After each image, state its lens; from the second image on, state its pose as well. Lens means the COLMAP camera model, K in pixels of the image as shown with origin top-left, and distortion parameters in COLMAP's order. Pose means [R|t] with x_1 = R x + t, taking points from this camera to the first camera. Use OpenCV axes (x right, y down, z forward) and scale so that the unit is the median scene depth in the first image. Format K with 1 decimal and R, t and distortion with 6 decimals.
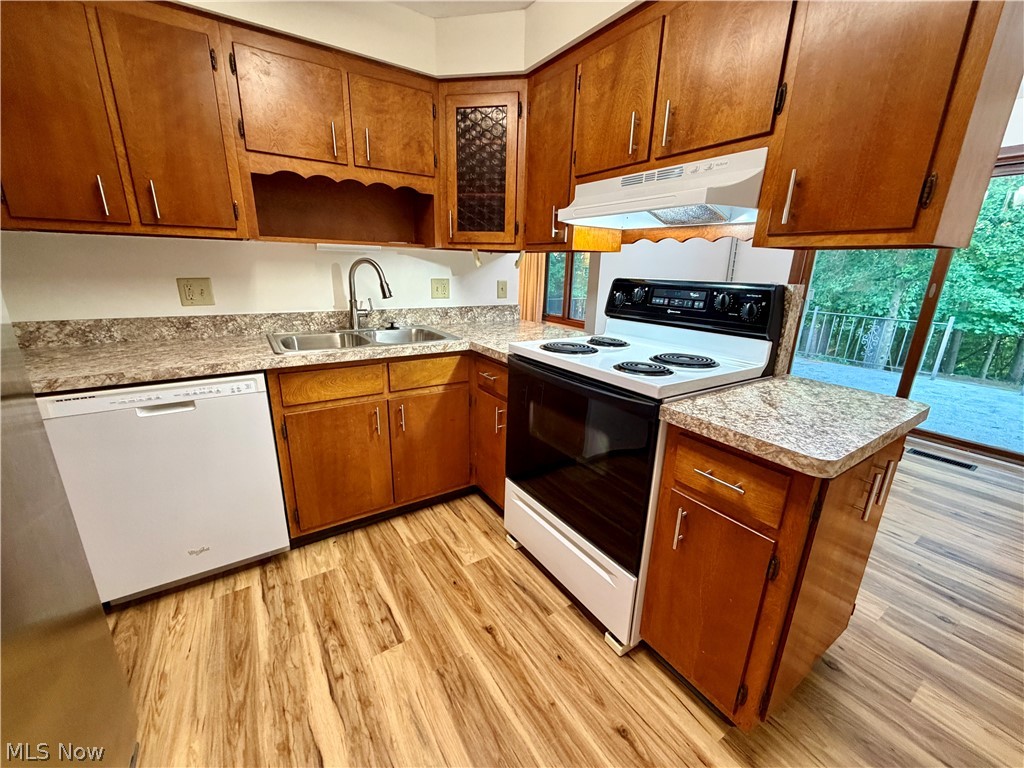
lens RADIAL K [[408.3, 0, 510.8], [0, 408.3, 382.9], [0, 0, 1]] dist [-0.000391, 0.000280]
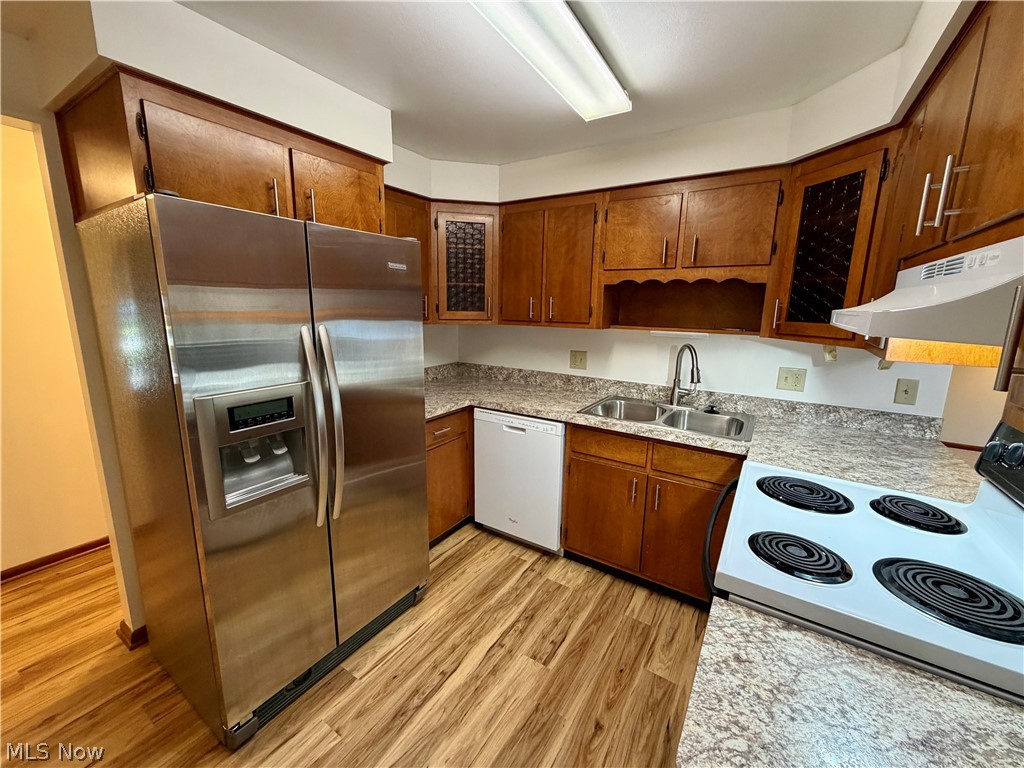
lens RADIAL K [[408.3, 0, 510.7], [0, 408.3, 382.8], [0, 0, 1]] dist [-0.000391, 0.000280]
pose [[0.403413, 0.155755, -0.901664, 0.570923], [-0.259044, 0.964533, 0.050717, -0.180732], [0.877584, 0.213111, 0.429452, 0.188583]]
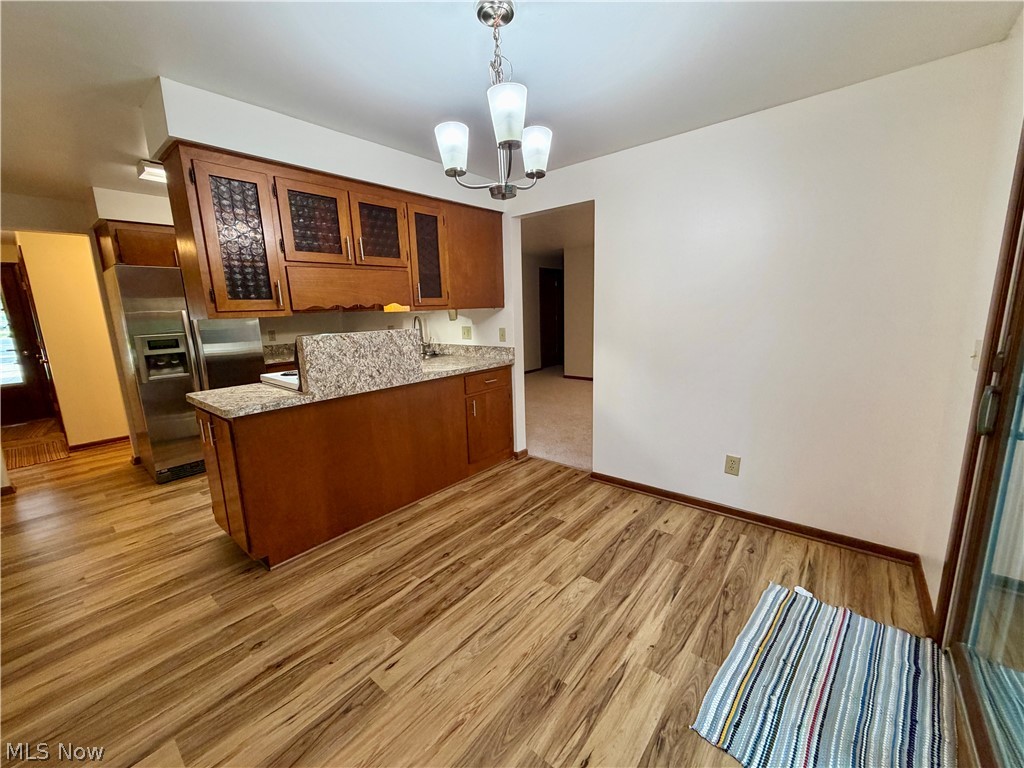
lens RADIAL K [[408.3, 0, 513.3], [0, 408.3, 381.7], [0, 0, 1]] dist [-0.000391, 0.000280]
pose [[0.297784, 0.141882, -0.944031, 2.128518], [-0.227549, 0.970940, 0.074149, -0.325600], [0.927117, 0.192732, 0.321415, 1.113730]]
